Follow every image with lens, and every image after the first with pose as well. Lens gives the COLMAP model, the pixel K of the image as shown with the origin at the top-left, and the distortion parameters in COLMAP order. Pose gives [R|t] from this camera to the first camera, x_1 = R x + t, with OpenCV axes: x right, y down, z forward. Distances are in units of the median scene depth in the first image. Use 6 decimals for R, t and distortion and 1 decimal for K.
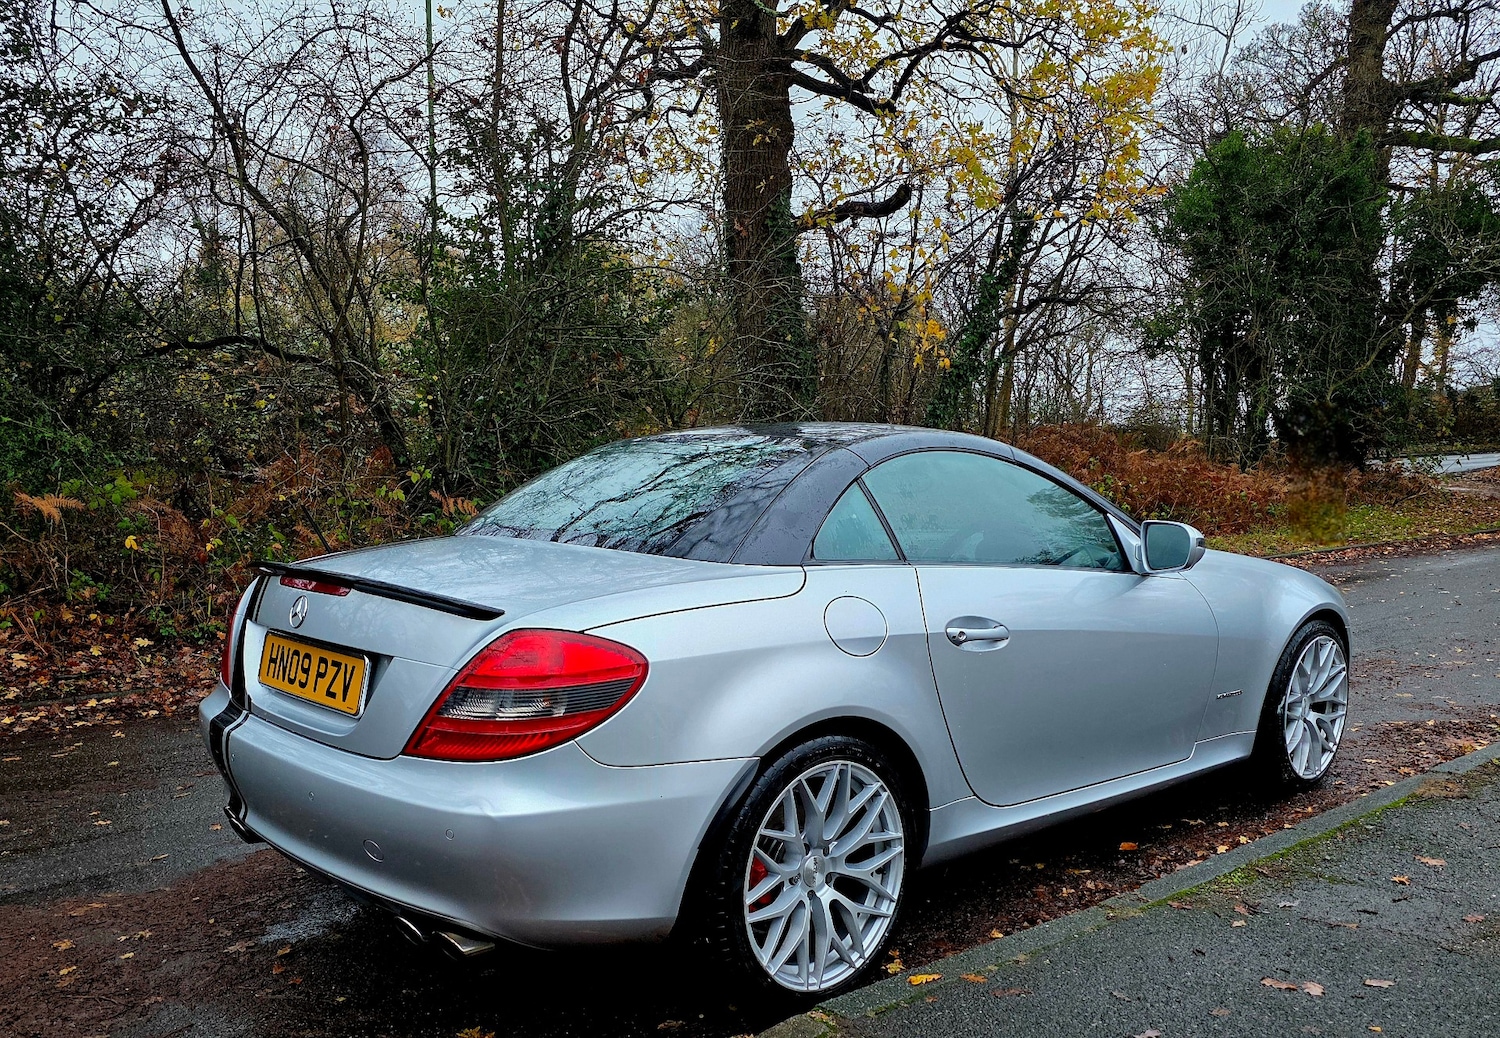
lens RADIAL K [[1149.4, 0, 744.3], [0, 1149.4, 696.0], [0, 0, 1]] dist [0.069037, -0.061378]
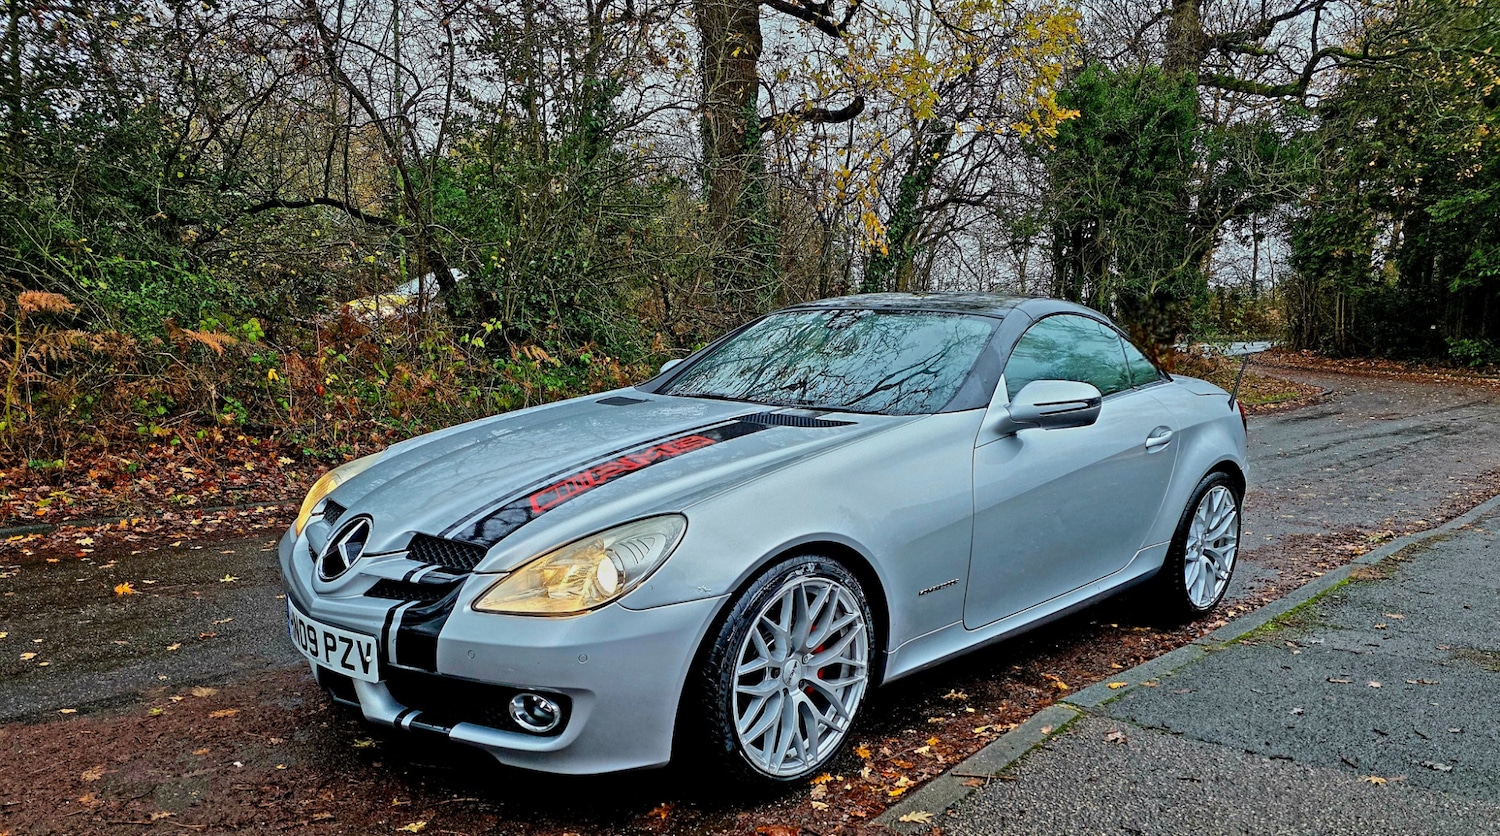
lens RADIAL K [[975.8, 0, 752.6], [0, 975.8, 586.1], [0, 0, 1]] dist [0.078310, -0.070783]
pose [[0.992804, 0.003390, 0.119699, -0.181107], [-0.009933, 0.998486, 0.054109, 0.024251], [-0.119335, -0.054909, 0.991335, -0.066775]]
